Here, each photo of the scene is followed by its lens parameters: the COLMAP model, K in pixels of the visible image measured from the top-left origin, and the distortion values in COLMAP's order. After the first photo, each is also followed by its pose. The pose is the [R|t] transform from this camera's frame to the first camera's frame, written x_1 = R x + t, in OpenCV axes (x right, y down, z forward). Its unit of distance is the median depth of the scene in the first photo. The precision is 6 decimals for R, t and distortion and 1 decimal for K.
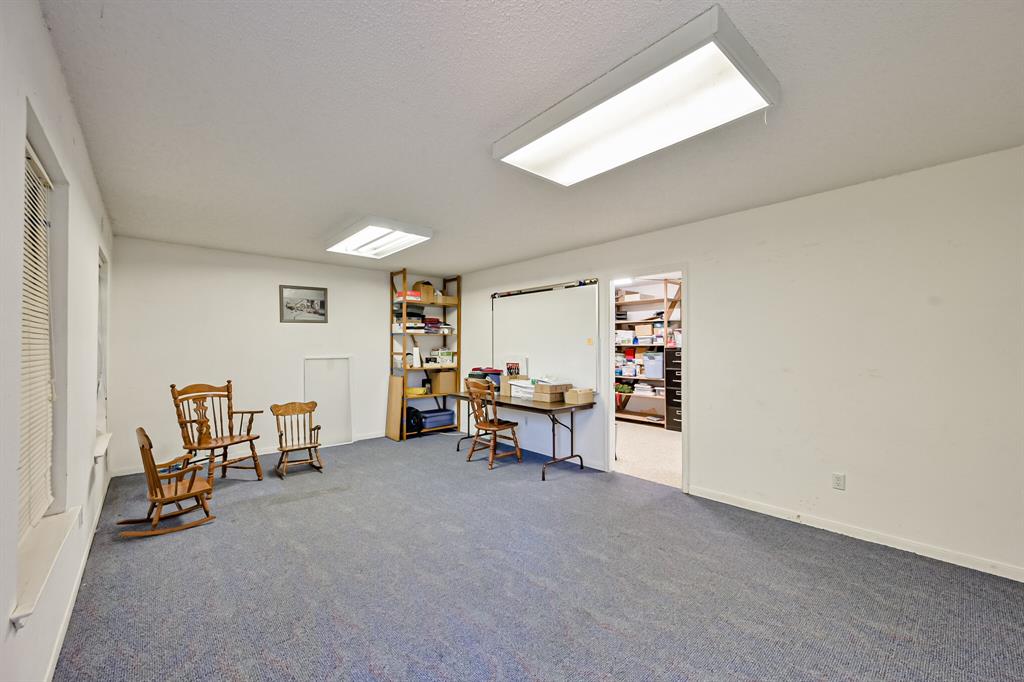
lens RADIAL K [[410.5, 0, 518.0], [0, 410.5, 342.8], [0, 0, 1]] dist [0.003452, 0.000259]
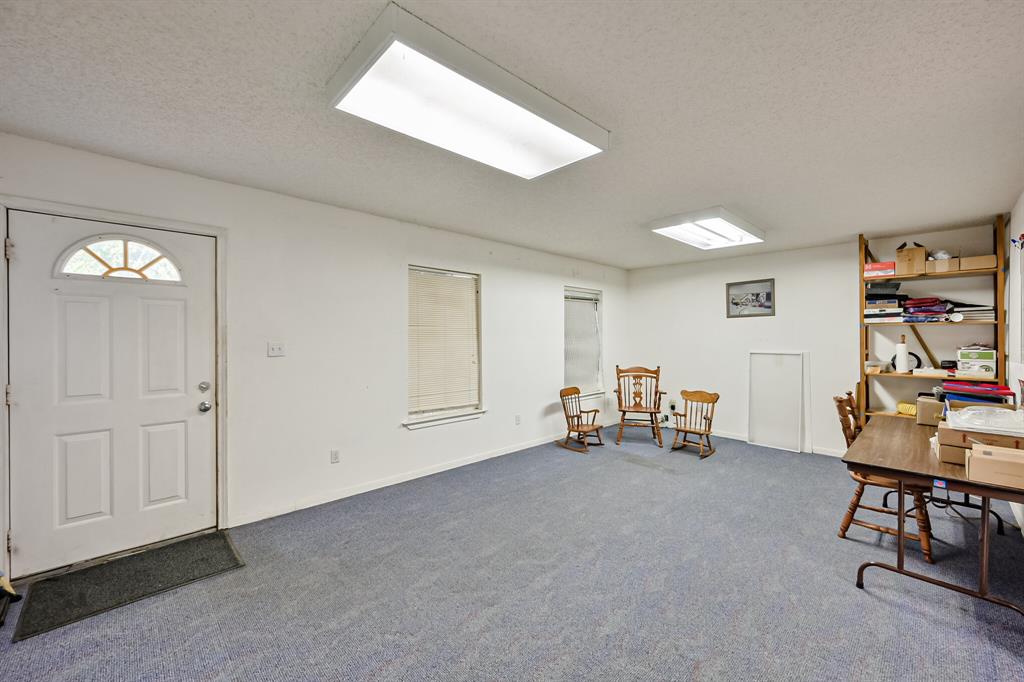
lens RADIAL K [[410.5, 0, 518.0], [0, 410.5, 342.8], [0, 0, 1]] dist [0.003452, 0.000259]
pose [[0.033580, 0.018559, -0.999264, 0.584877], [0.007174, 0.999797, 0.018810, -0.010914], [0.999410, -0.007801, 0.033440, 0.506060]]
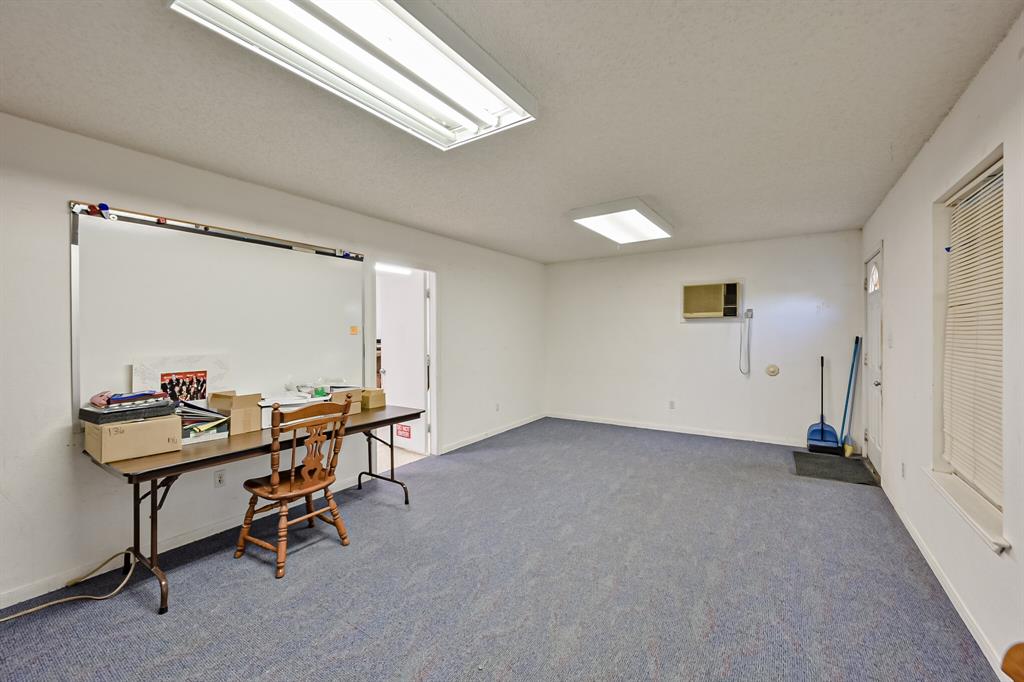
lens RADIAL K [[405.1, 0, 518.4], [0, 405.1, 341.1], [0, 0, 1]] dist [-0.000221, 0.000139]
pose [[-0.245495, -0.016201, 0.969263, -0.732924], [-0.003994, 0.999869, 0.015701, 0.004357], [-0.969390, -0.000017, -0.245527, 0.957621]]
